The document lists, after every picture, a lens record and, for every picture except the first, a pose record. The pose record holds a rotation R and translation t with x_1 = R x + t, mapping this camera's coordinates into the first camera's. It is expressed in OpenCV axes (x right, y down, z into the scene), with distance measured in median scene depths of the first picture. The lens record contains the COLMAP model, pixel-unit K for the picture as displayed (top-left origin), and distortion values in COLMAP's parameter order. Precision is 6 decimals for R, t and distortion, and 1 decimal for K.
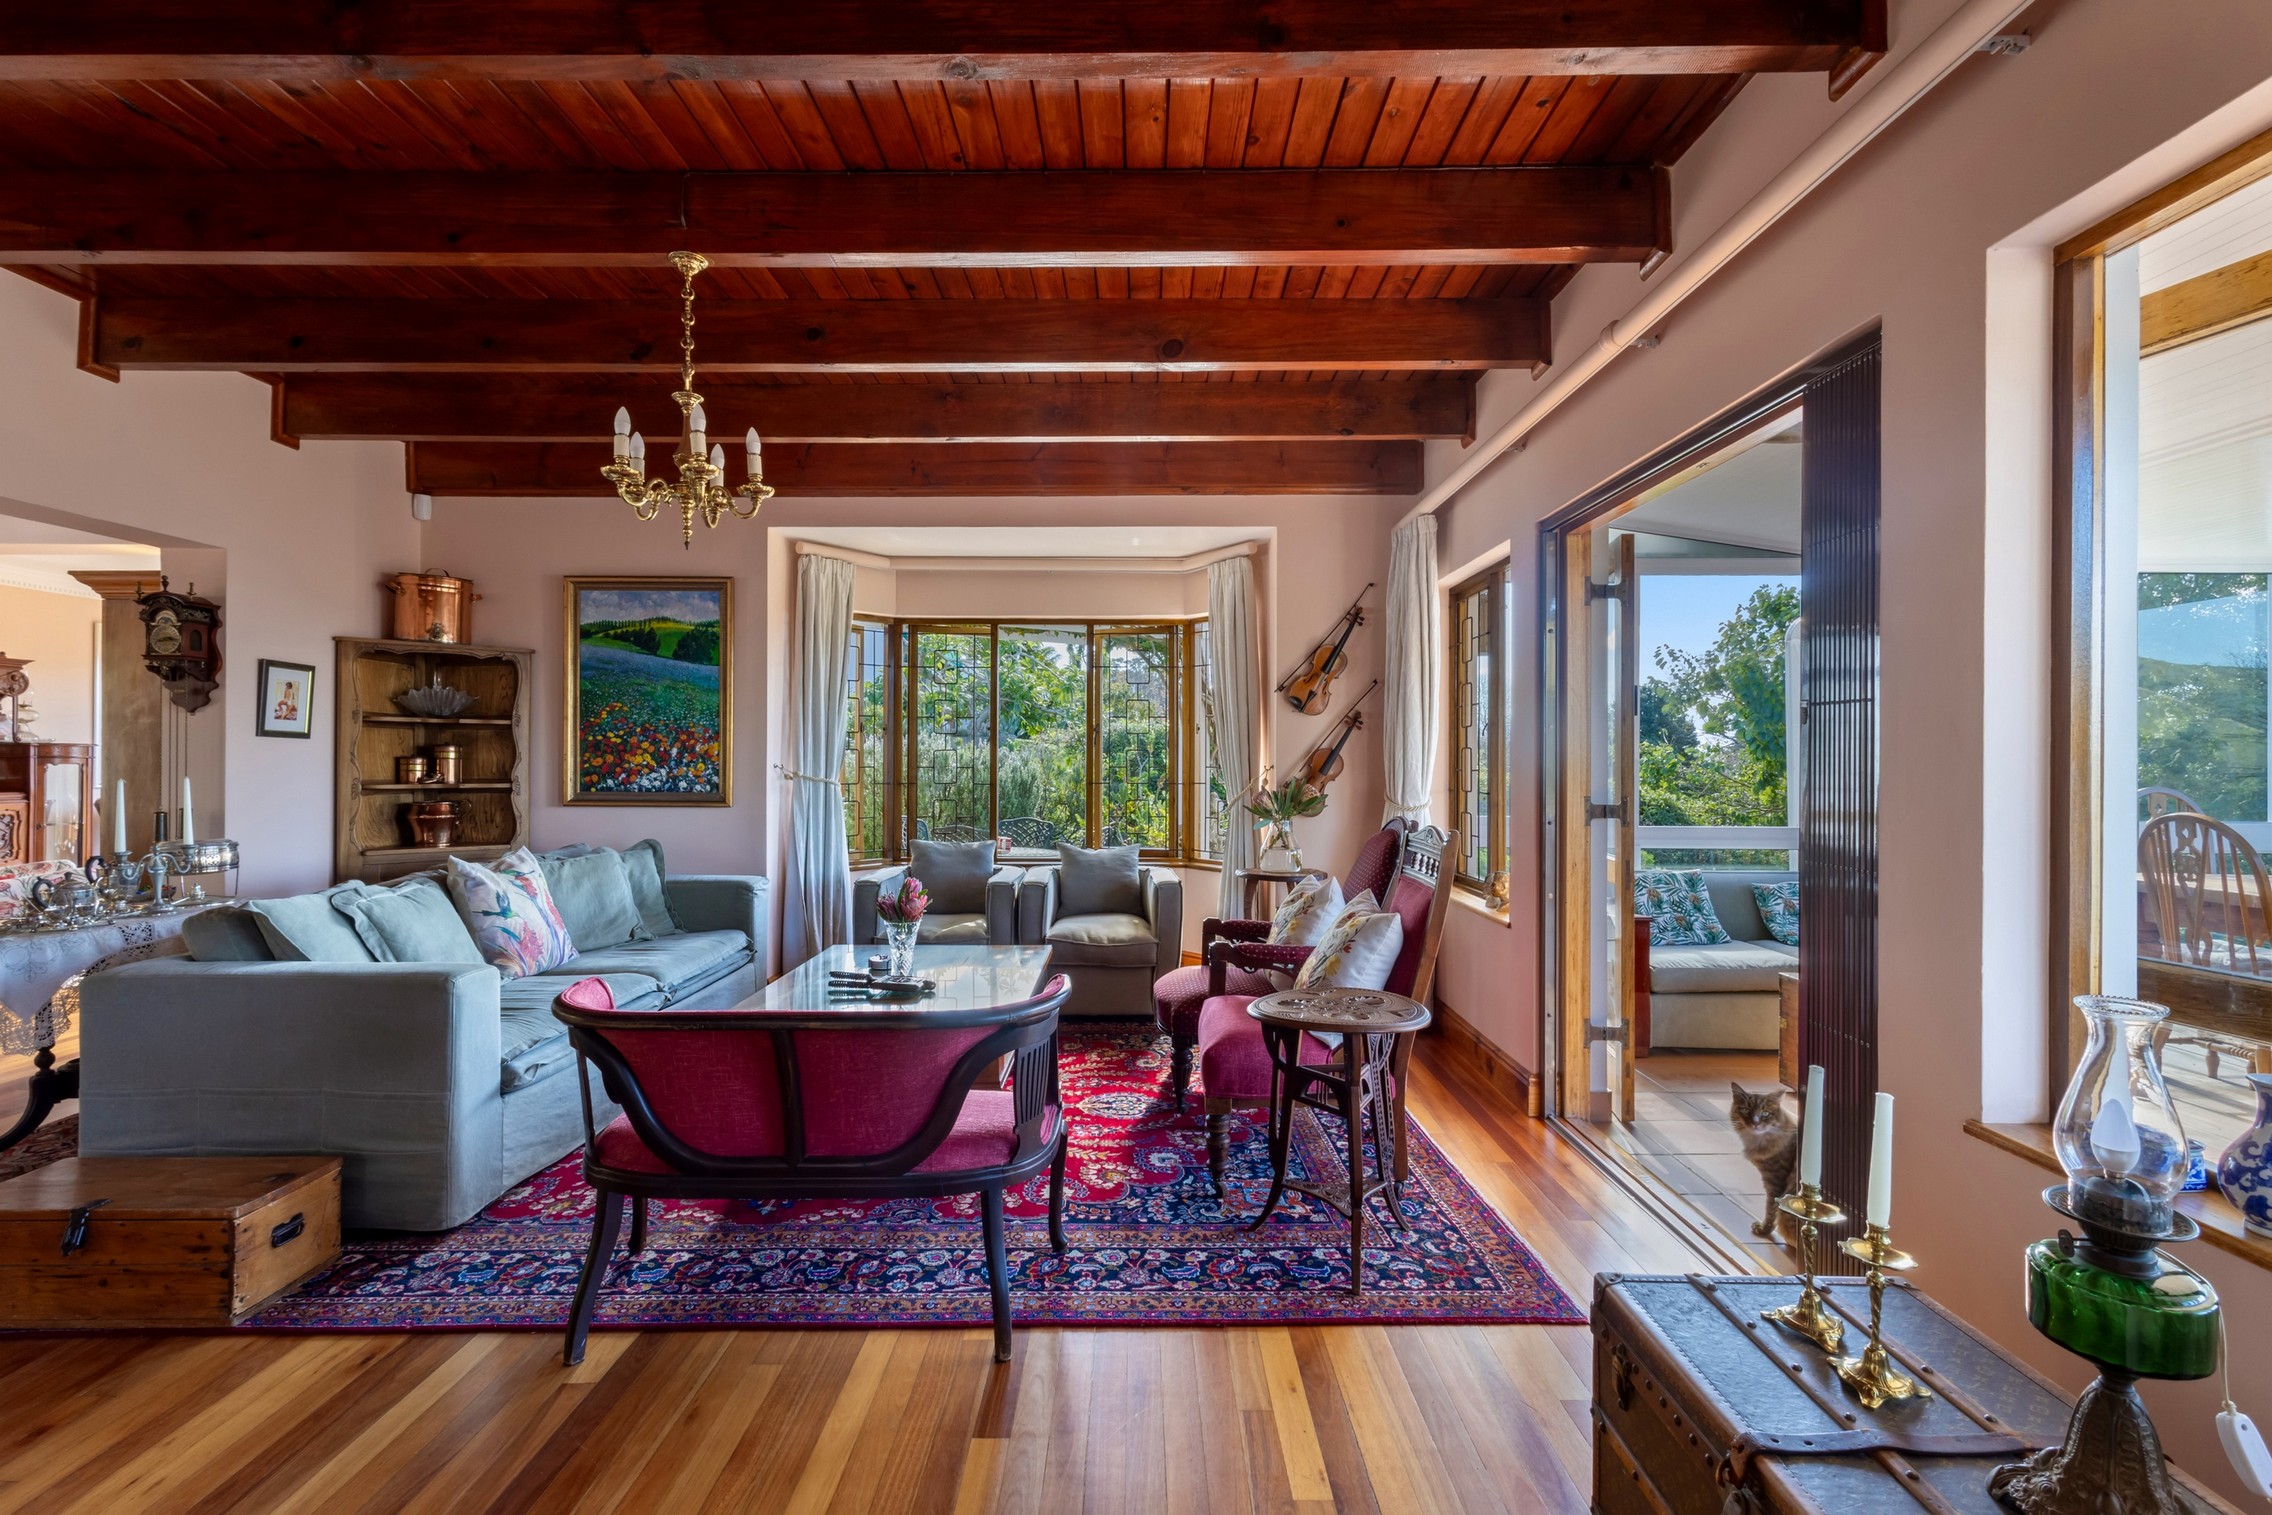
lens RADIAL K [[1048.8, 0, 1135.7], [0, 1048.8, 758.4], [0, 0, 1]] dist [0.003320, 0.001233]
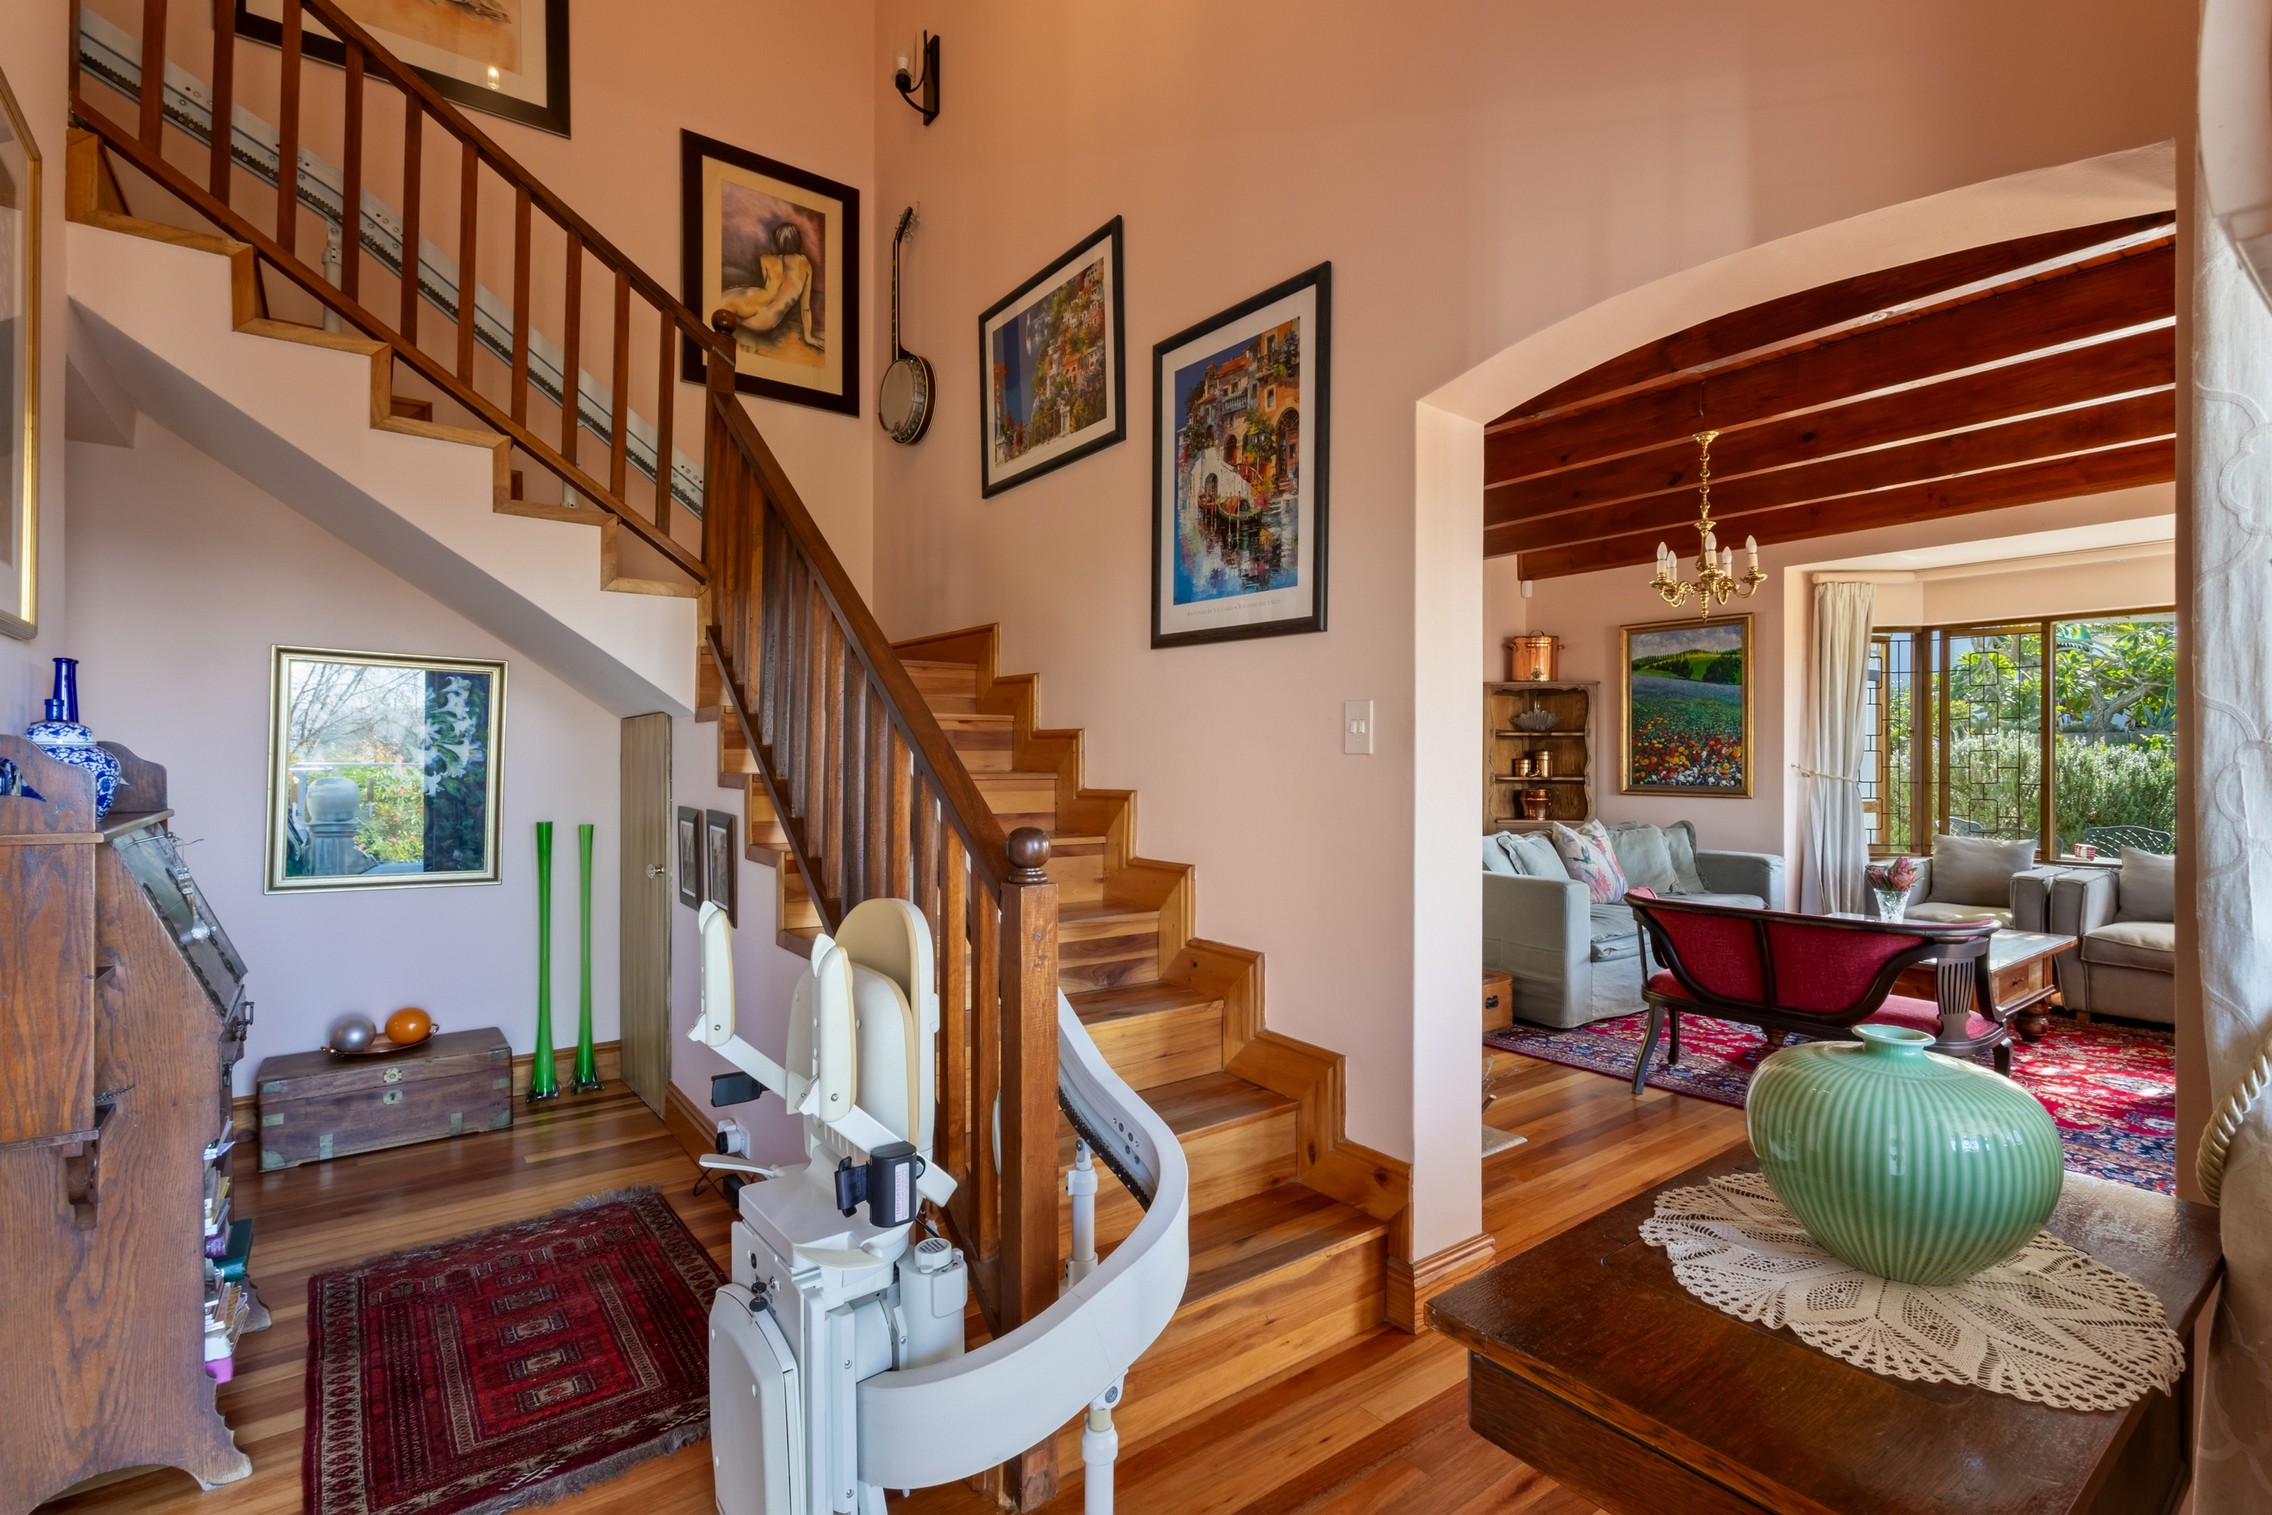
lens RADIAL K [[1048.8, 0, 1138.7], [0, 1048.8, 757.1], [0, 0, 1]] dist [0.003320, 0.001233]
pose [[0.605999, -0.004039, -0.795455, 0.164066], [0.002000, 0.999992, -0.003554, 0.000342], [0.795463, 0.000563, 0.606002, -0.331210]]
